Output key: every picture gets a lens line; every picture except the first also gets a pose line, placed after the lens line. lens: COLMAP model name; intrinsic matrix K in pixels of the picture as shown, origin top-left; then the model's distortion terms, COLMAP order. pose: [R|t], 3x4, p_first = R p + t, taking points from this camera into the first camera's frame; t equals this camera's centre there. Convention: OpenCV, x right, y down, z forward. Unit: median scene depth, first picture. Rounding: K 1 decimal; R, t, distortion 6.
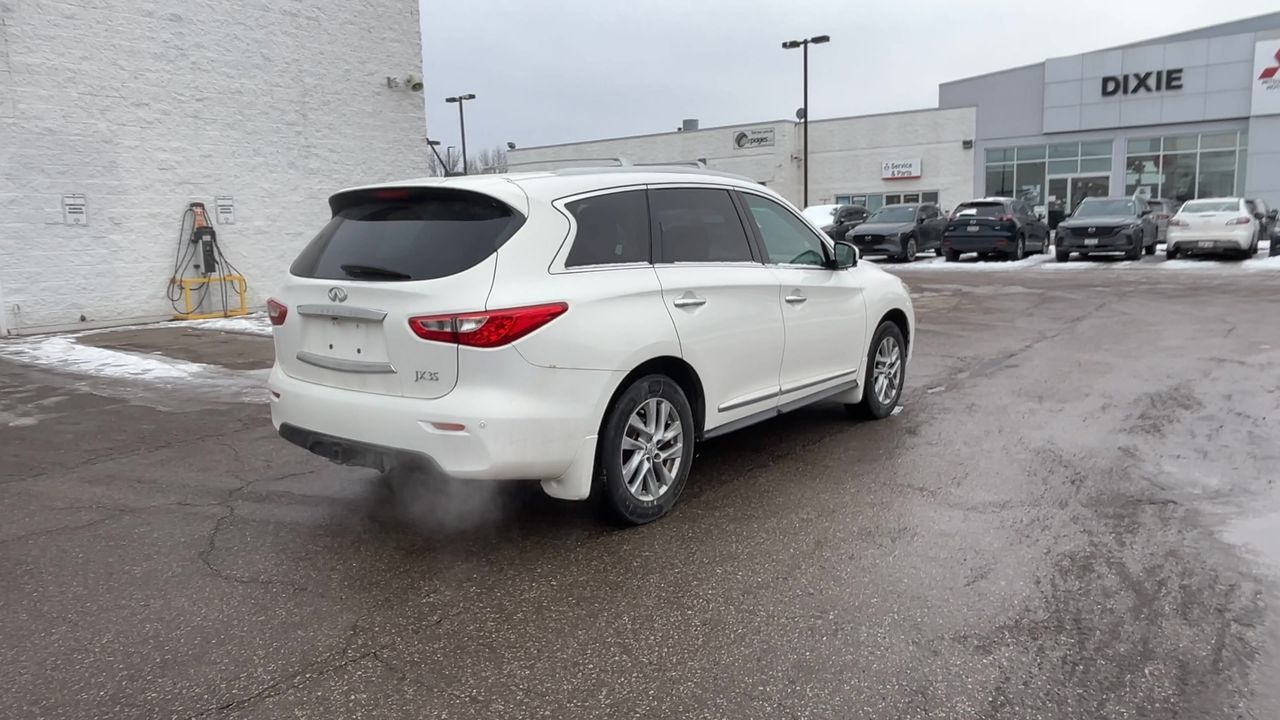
lens RADIAL K [[883.3, 0, 636.7], [0, 883.3, 356.3], [0, 0, 1]] dist [0.005909, -0.018142]
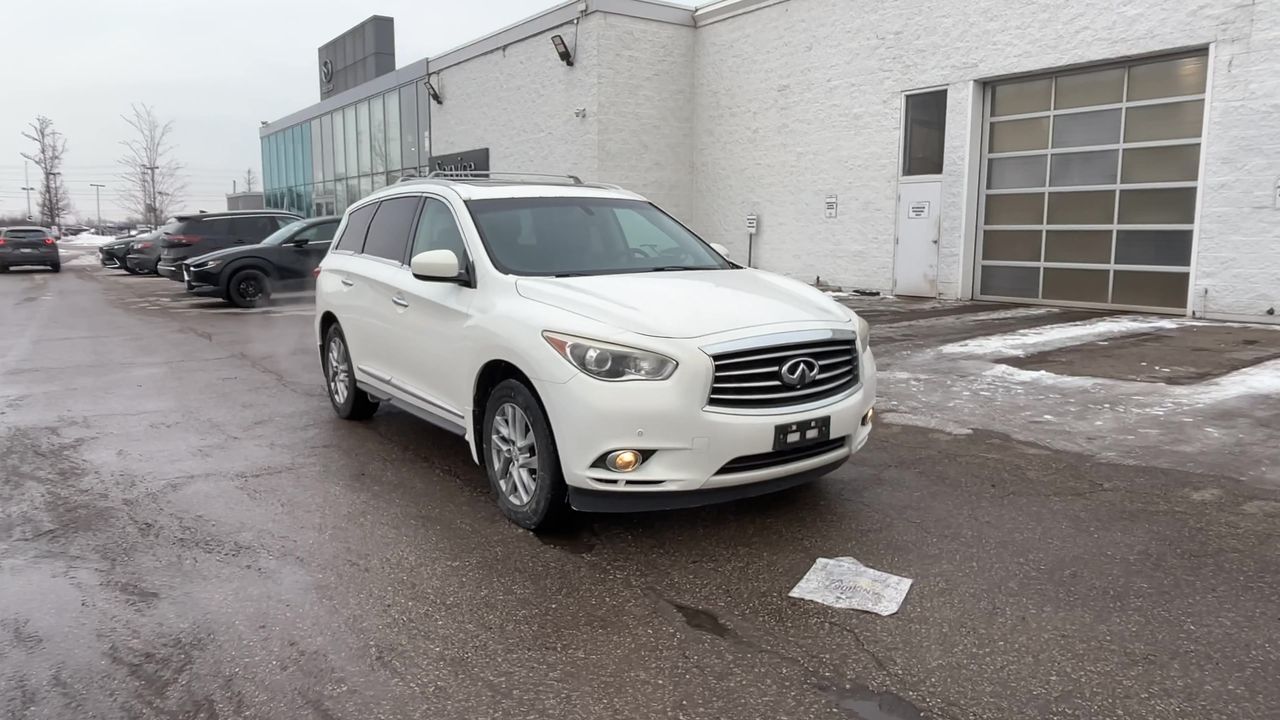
lens RADIAL K [[883.3, 0, 632.6], [0, 883.3, 355.6], [0, 0, 1]] dist [0.005909, -0.018142]
pose [[-0.311220, 0.157296, -0.937230, 0.459583], [-0.125622, 0.970744, 0.204635, -0.106857], [0.941999, 0.181423, -0.282355, 0.671748]]
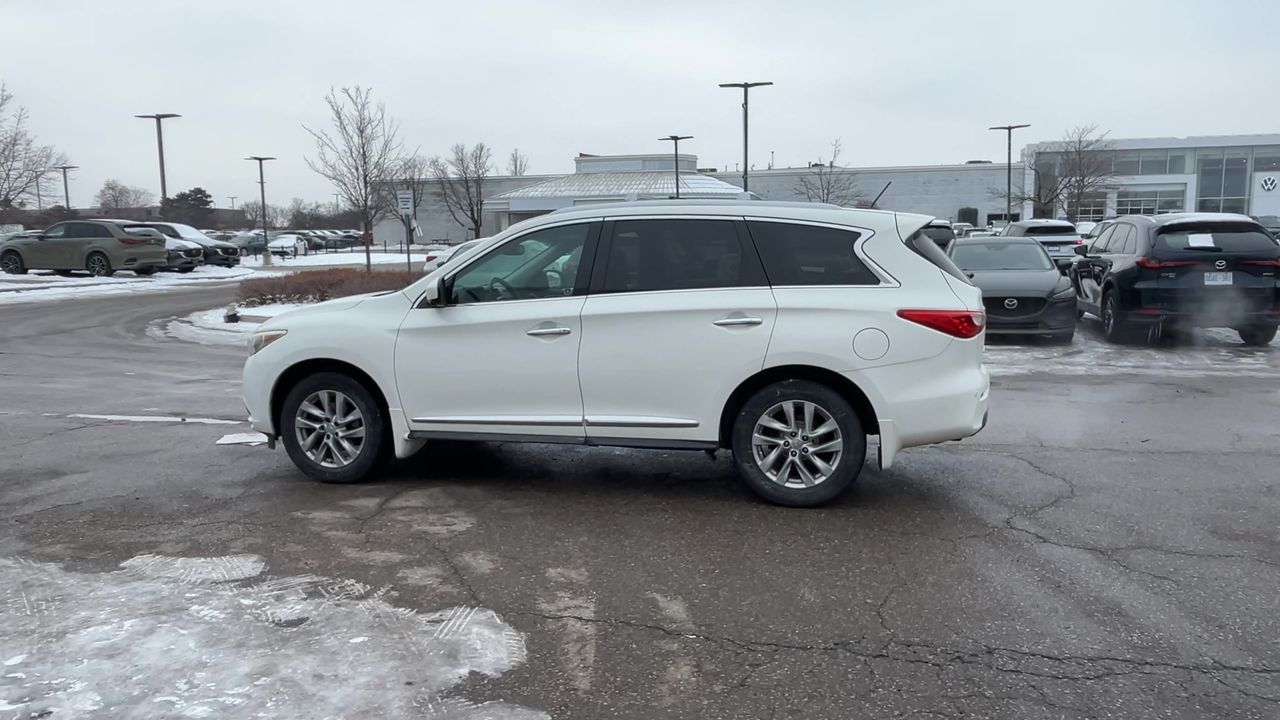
lens RADIAL K [[883.3, 0, 639.8], [0, 883.3, 361.2], [0, 0, 1]] dist [0.005909, -0.018142]
pose [[-0.409305, -0.092216, 0.907726, -0.448953], [0.150112, 0.974516, 0.166689, -0.090330], [-0.899964, 0.204487, -0.385031, 0.653901]]
